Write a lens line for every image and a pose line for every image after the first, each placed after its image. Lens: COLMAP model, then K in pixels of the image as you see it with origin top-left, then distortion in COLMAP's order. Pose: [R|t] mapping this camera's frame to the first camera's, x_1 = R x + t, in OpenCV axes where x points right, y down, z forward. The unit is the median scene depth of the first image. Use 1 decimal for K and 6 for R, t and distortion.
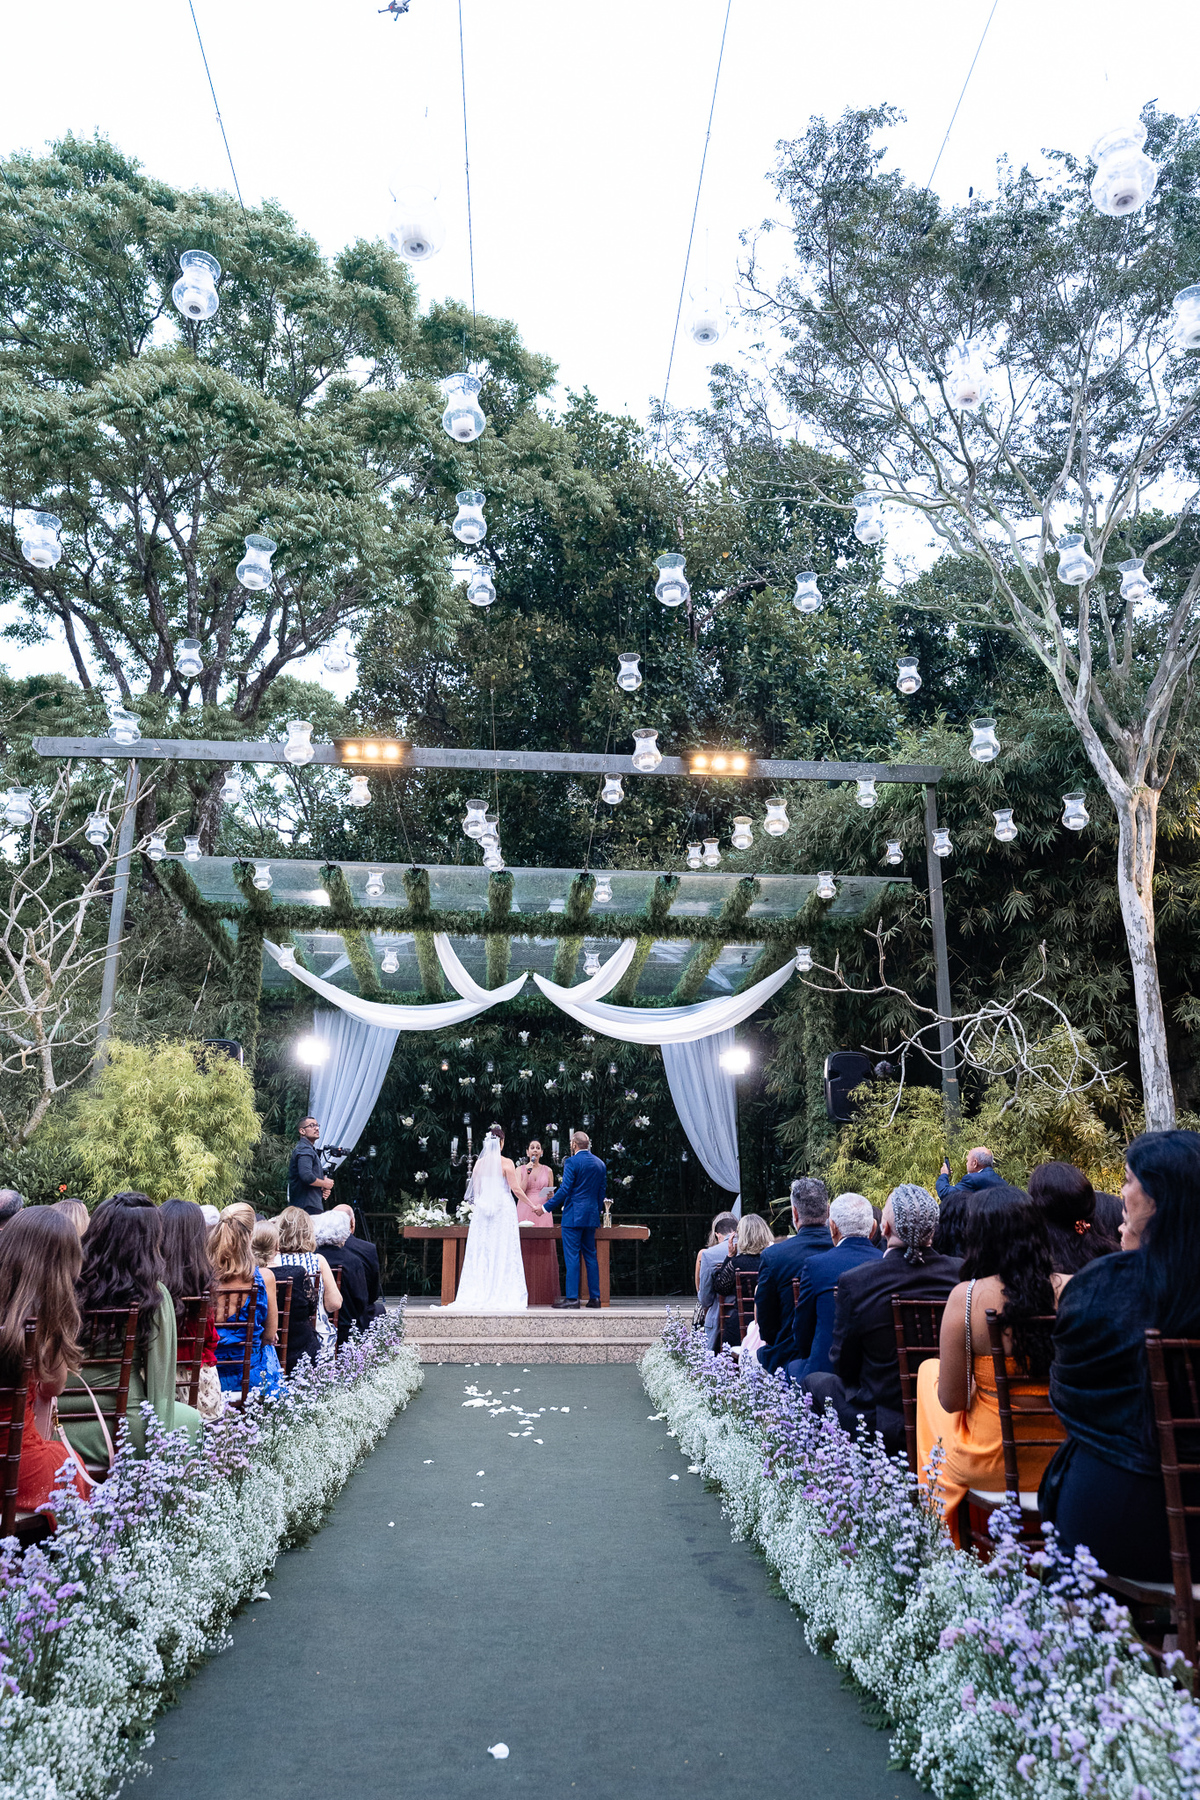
lens RADIAL K [[1180.8, 0, 600.0], [0, 1180.8, 900.0], [0, 0, 1]] dist [-0.003747, 0.001913]
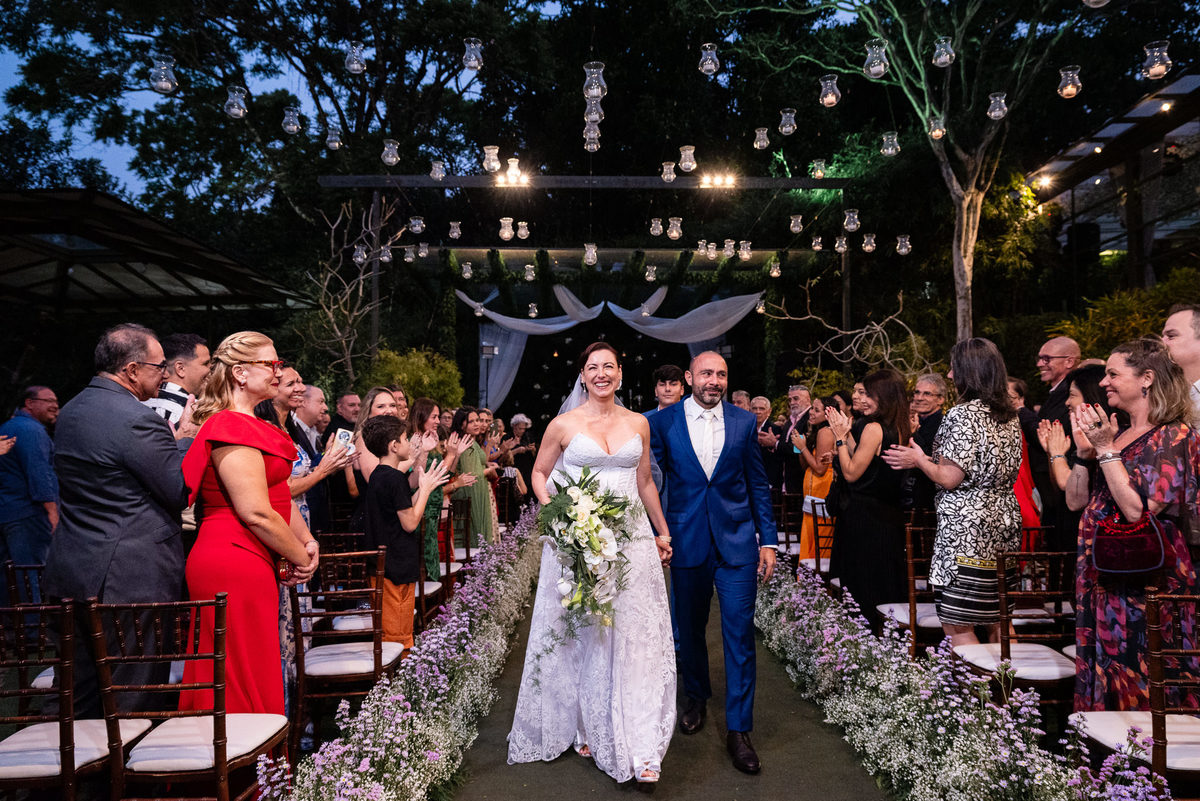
lens RADIAL K [[794.7, 0, 600.0], [0, 794.7, 400.5], [0, 0, 1]] dist [-0.001908, -0.000976]
pose [[0.998477, -0.011062, -0.054048, -0.010255], [0.023032, 0.973815, 0.226173, -0.079012], [0.050131, -0.227073, 0.972587, -0.199543]]
